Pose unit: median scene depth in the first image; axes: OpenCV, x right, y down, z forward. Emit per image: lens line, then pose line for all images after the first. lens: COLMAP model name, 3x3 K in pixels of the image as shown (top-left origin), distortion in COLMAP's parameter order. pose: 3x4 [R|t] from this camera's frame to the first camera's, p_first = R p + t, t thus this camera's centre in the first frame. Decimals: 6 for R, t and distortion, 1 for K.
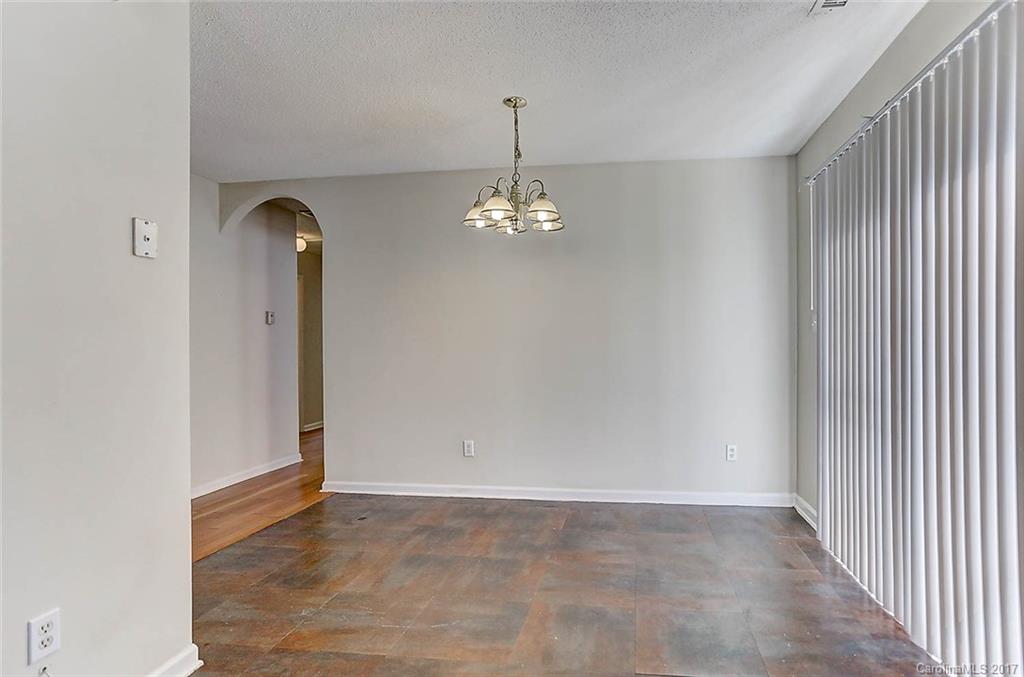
lens RADIAL K [[521.9, 0, 578.3], [0, 521.9, 342.9], [0, 0, 1]] dist [-0.019394, 0.000356]
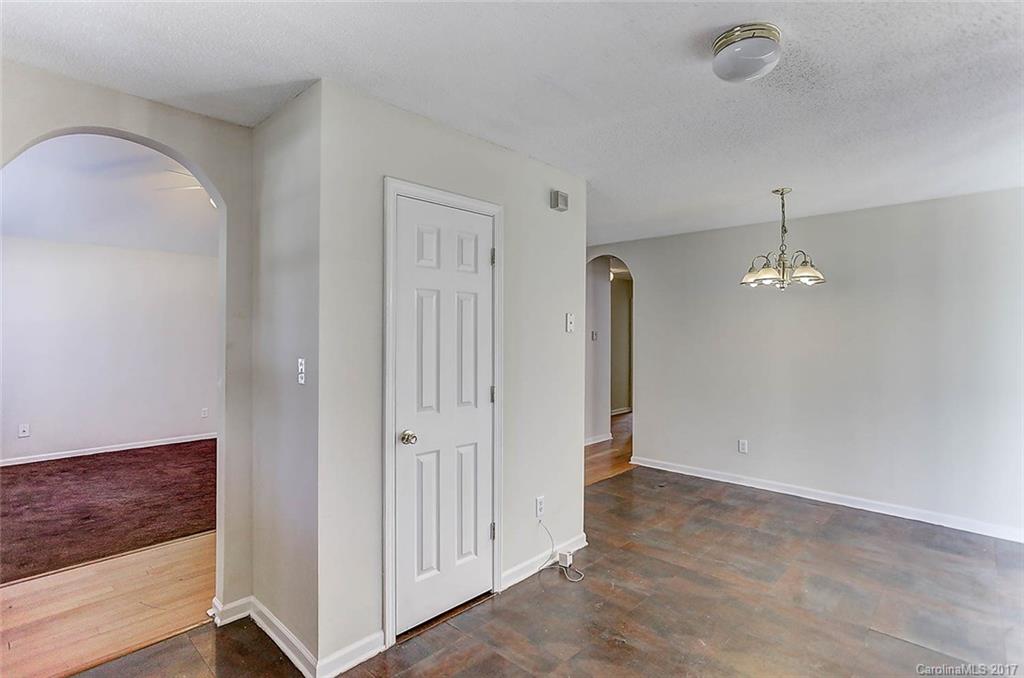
lens RADIAL K [[503.4, 0, 519.5], [0, 503.4, 338.1], [0, 0, 1]] dist [-0.001842, 0.001288]
pose [[0.808607, 0.011010, -0.588245, 0.088600], [-0.006769, 0.999933, 0.009411, -0.090955], [0.588310, -0.003628, 0.808628, -0.404090]]
